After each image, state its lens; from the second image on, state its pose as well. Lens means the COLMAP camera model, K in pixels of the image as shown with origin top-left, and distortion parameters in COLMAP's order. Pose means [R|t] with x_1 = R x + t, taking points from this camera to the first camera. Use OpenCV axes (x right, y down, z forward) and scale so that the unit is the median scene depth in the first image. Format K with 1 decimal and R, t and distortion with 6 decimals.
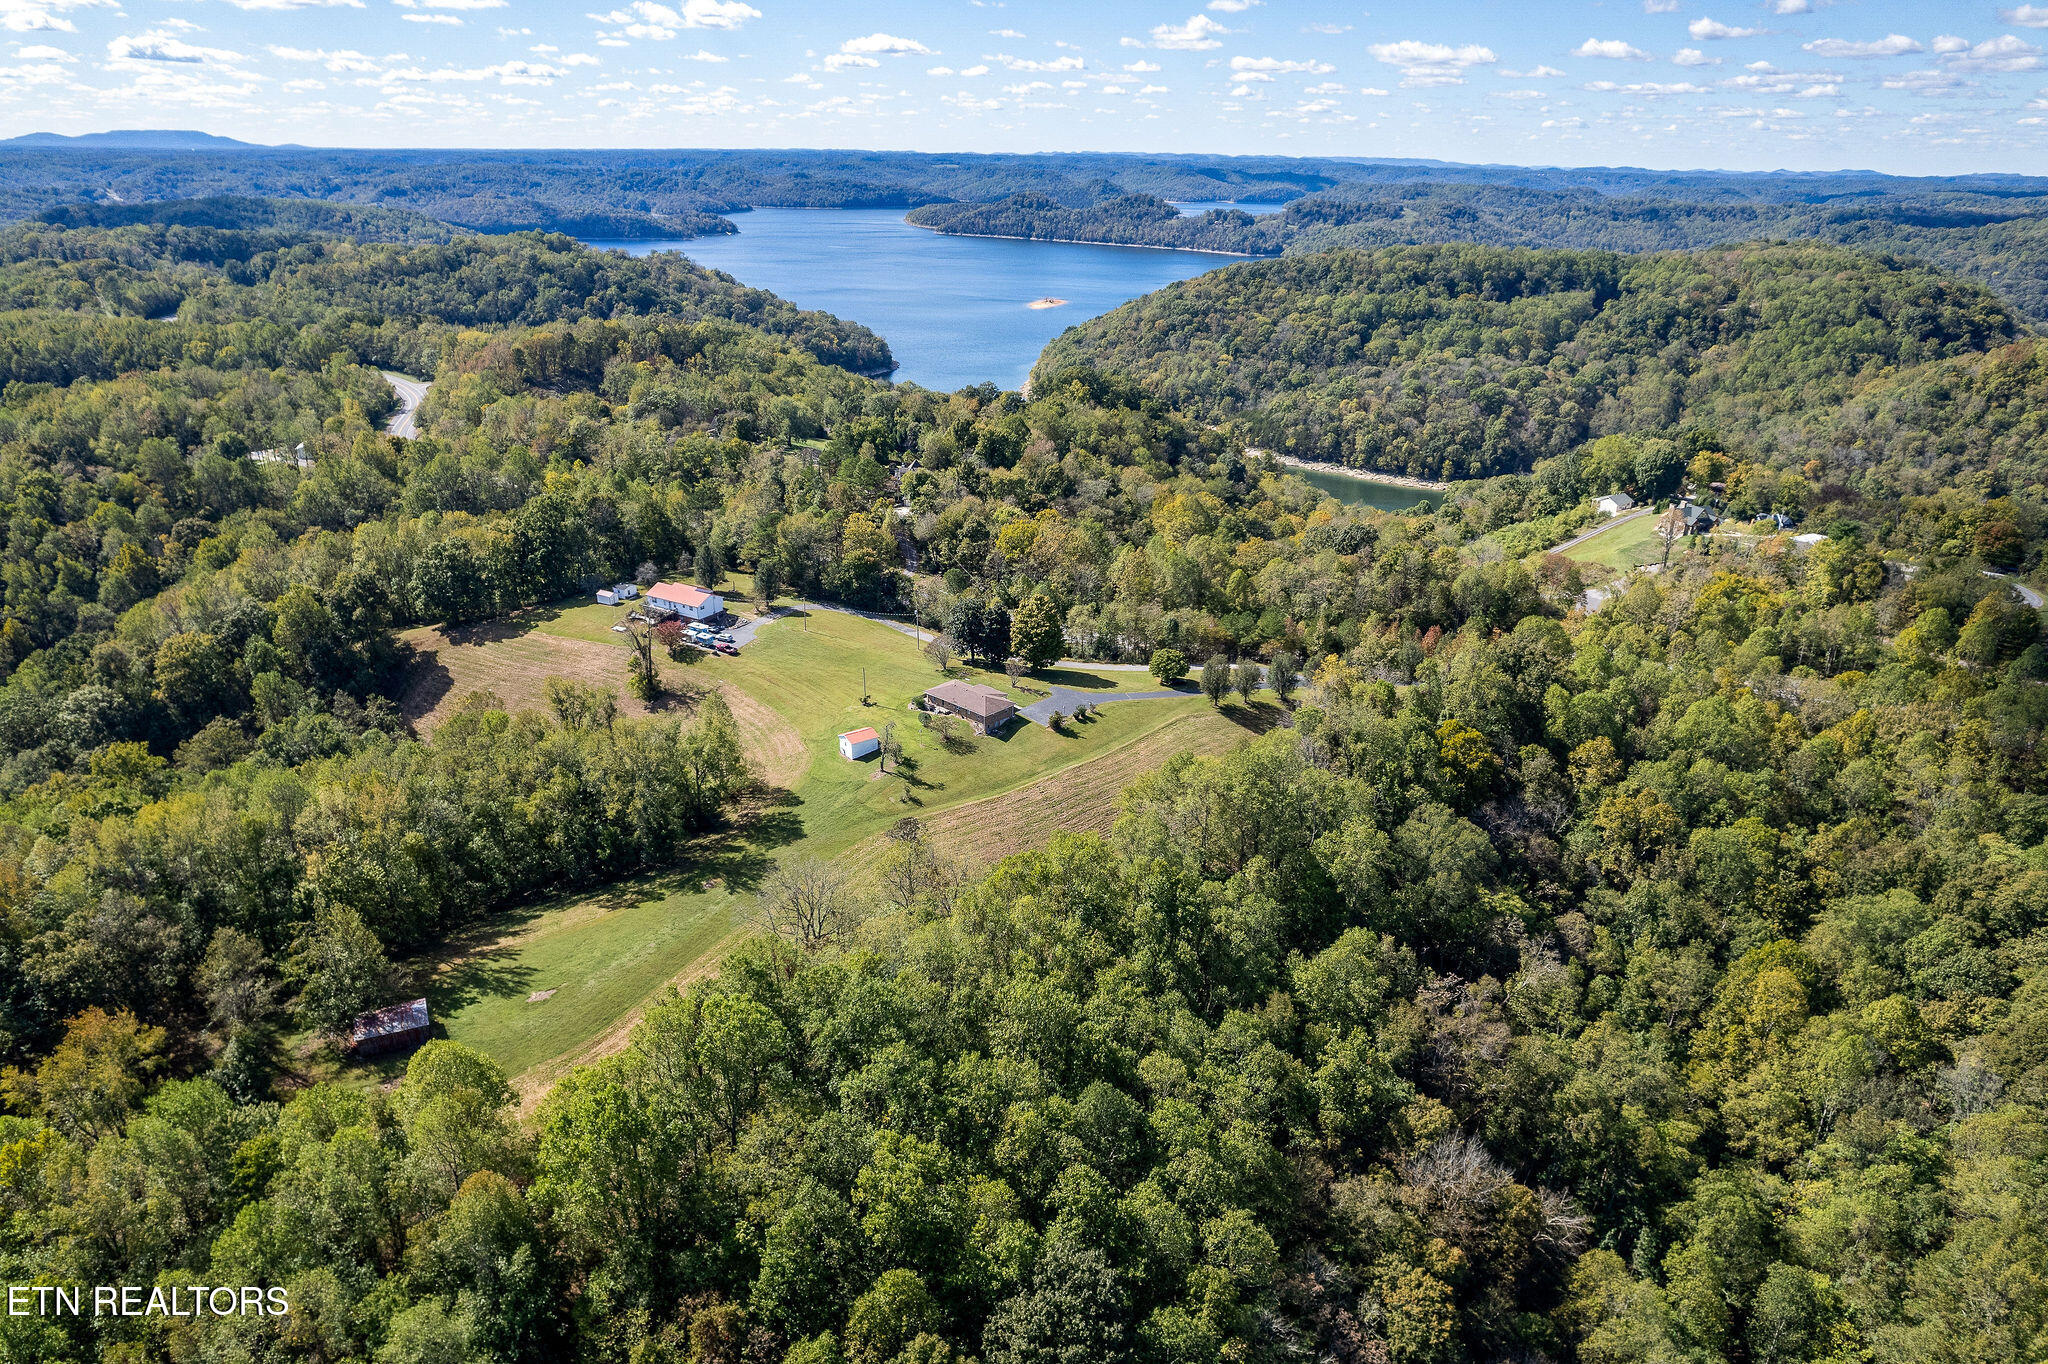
lens RADIAL K [[1329.9, 0, 1018.8], [0, 1329.9, 688.4], [0, 0, 1]] dist [-0.086088, 0.077832]
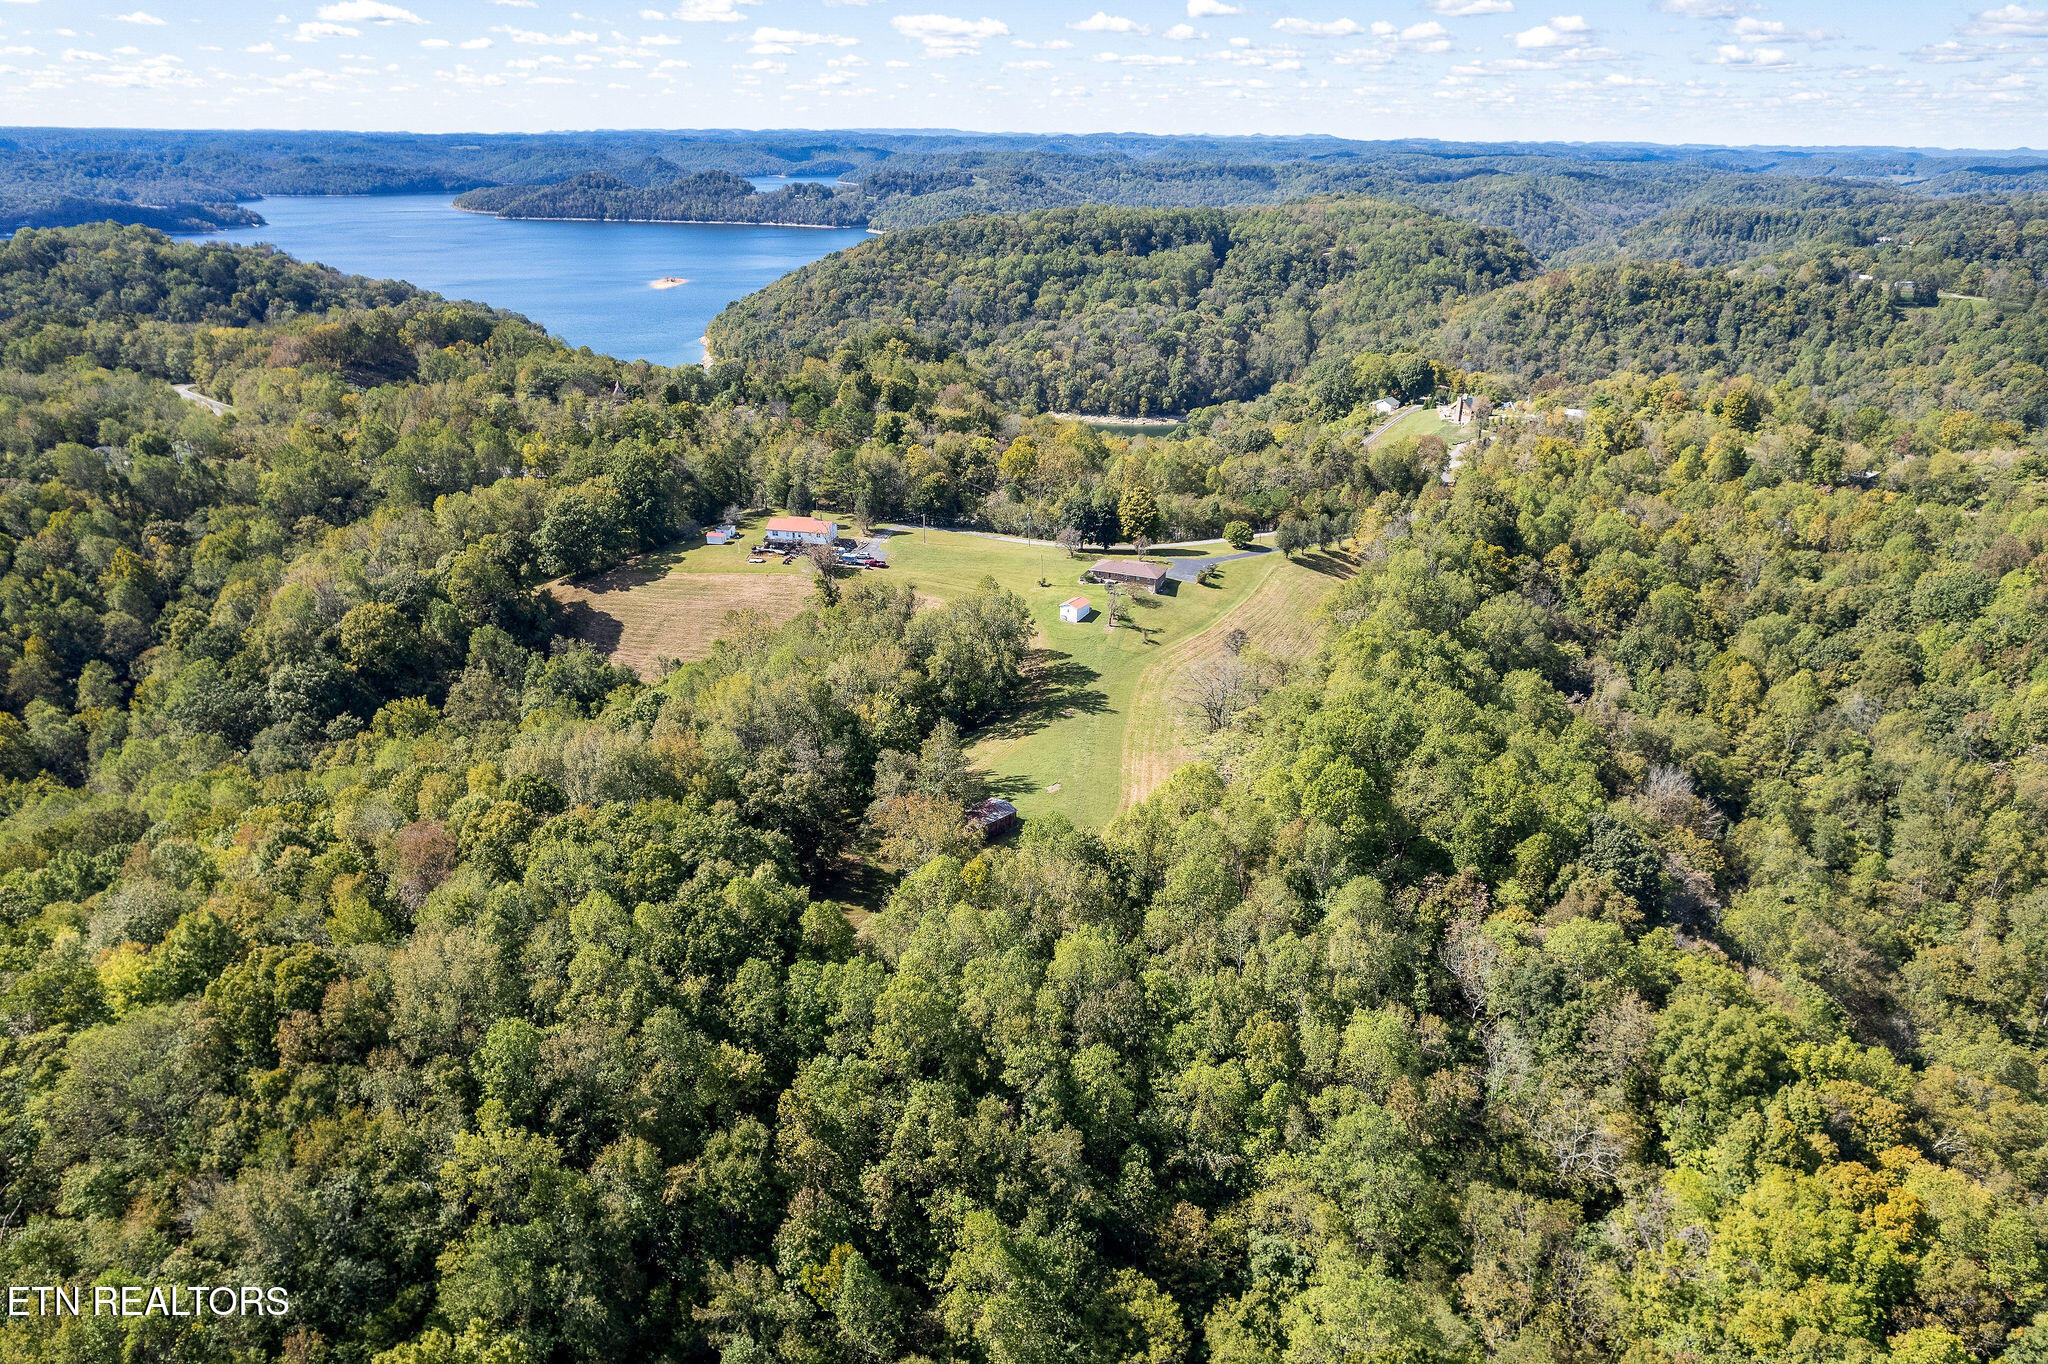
lens RADIAL K [[1355.3, 0, 1015.0], [0, 1355.3, 675.7], [0, 0, 1]] dist [-0.082114, 0.080002]
pose [[0.940455, -0.134663, 0.312108, -0.138767], [0.134013, 0.990698, 0.023636, 0.015685], [-0.312387, 0.019598, 0.949753, -0.041606]]
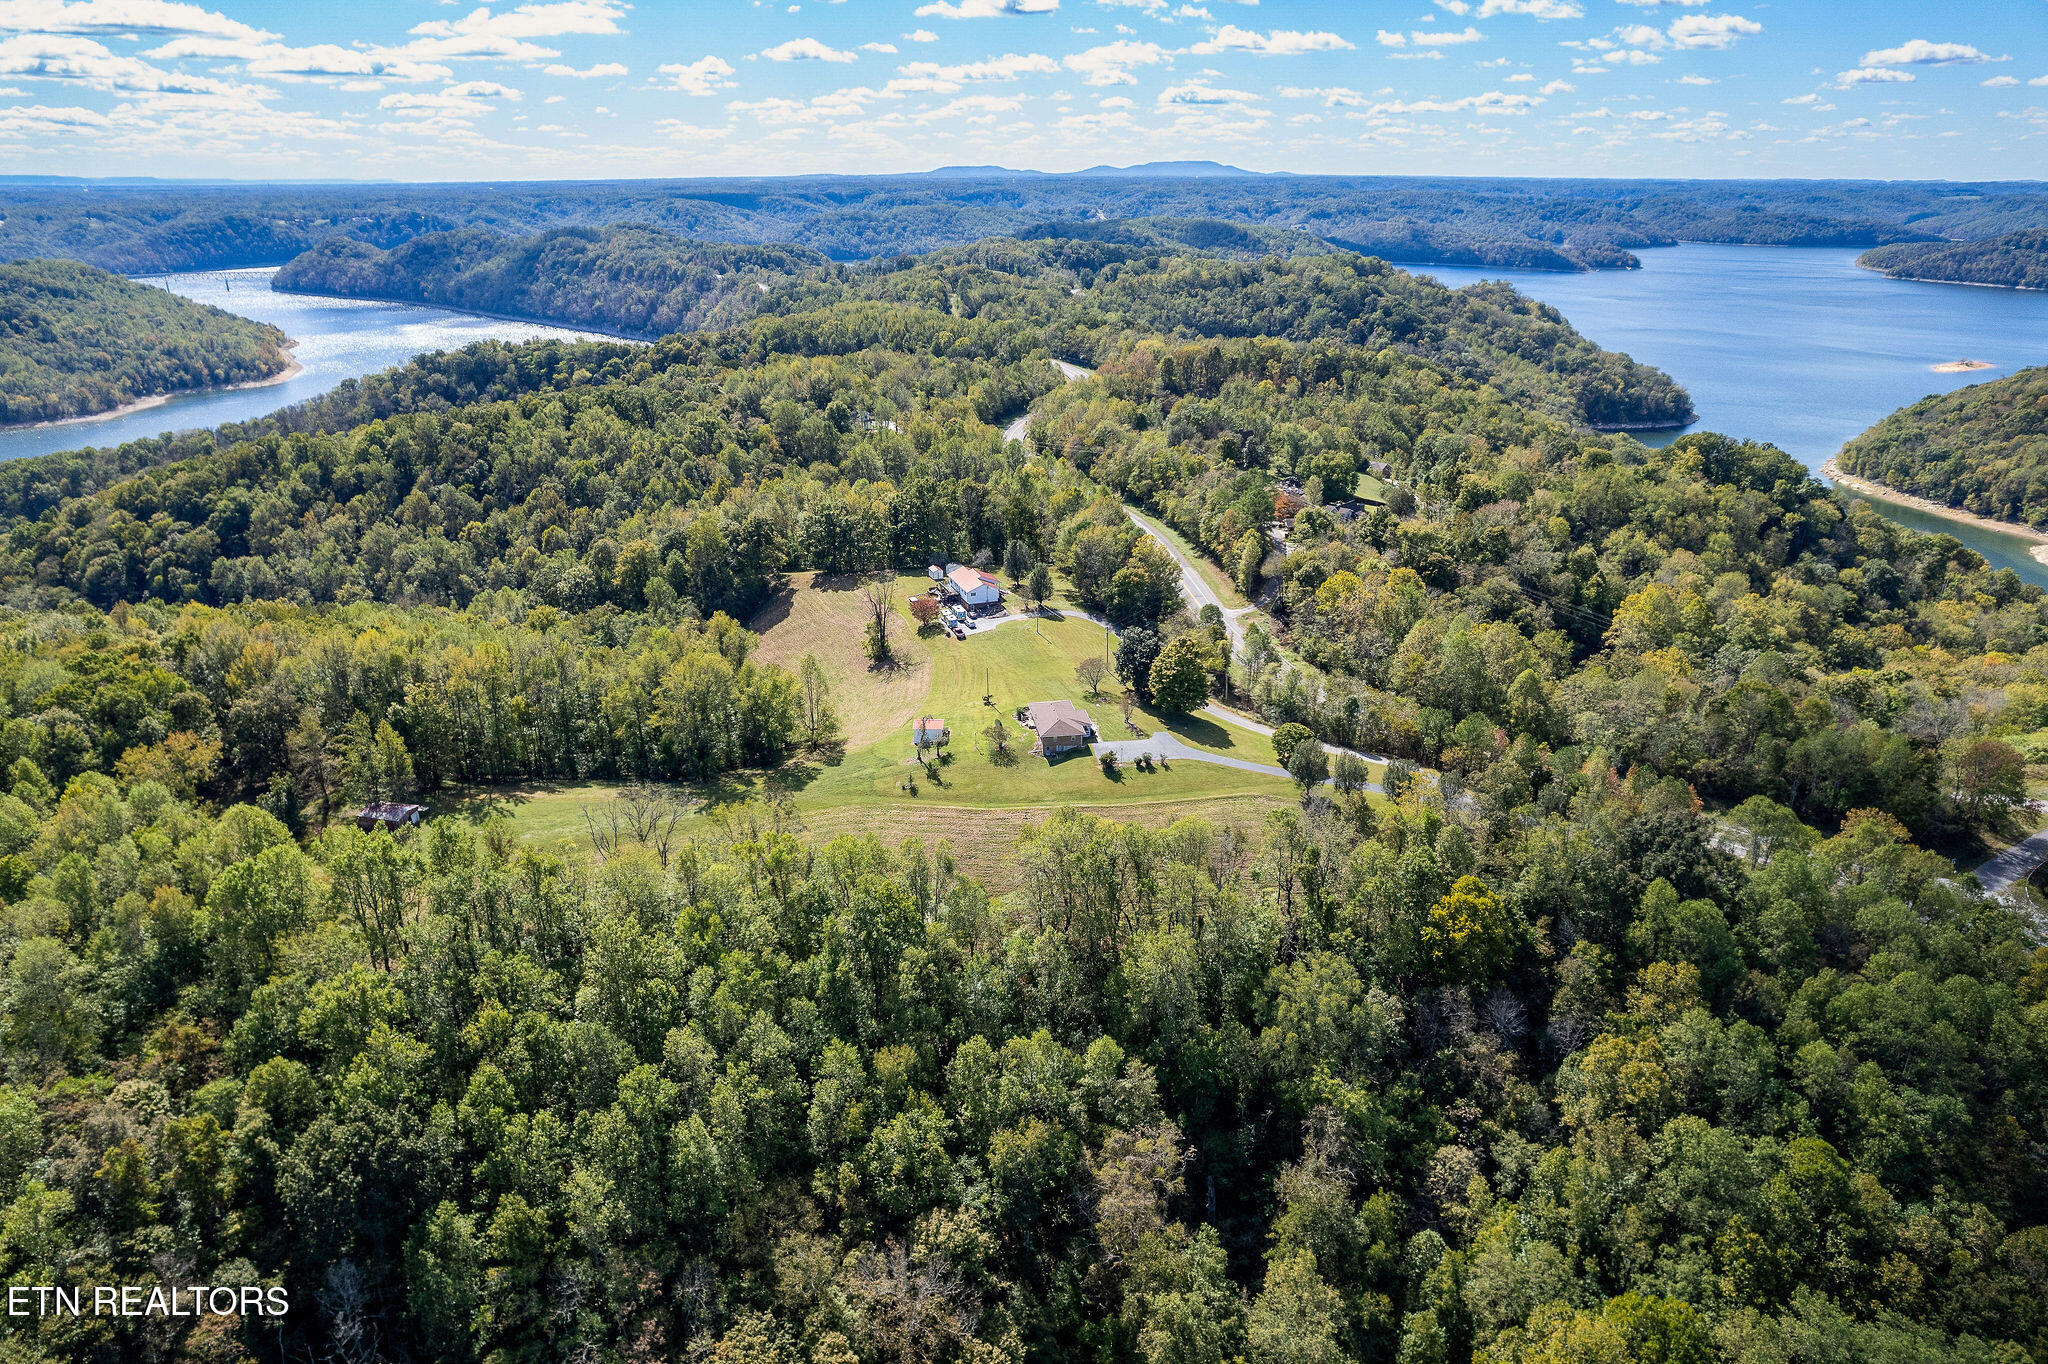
lens RADIAL K [[1329.9, 0, 1018.8], [0, 1329.9, 688.4], [0, 0, 1]] dist [-0.086088, 0.077832]
pose [[0.778120, 0.215975, -0.589817, 0.133610], [-0.227441, 0.972184, 0.055935, -0.016243], [0.585491, 0.090625, 0.805597, 0.046142]]
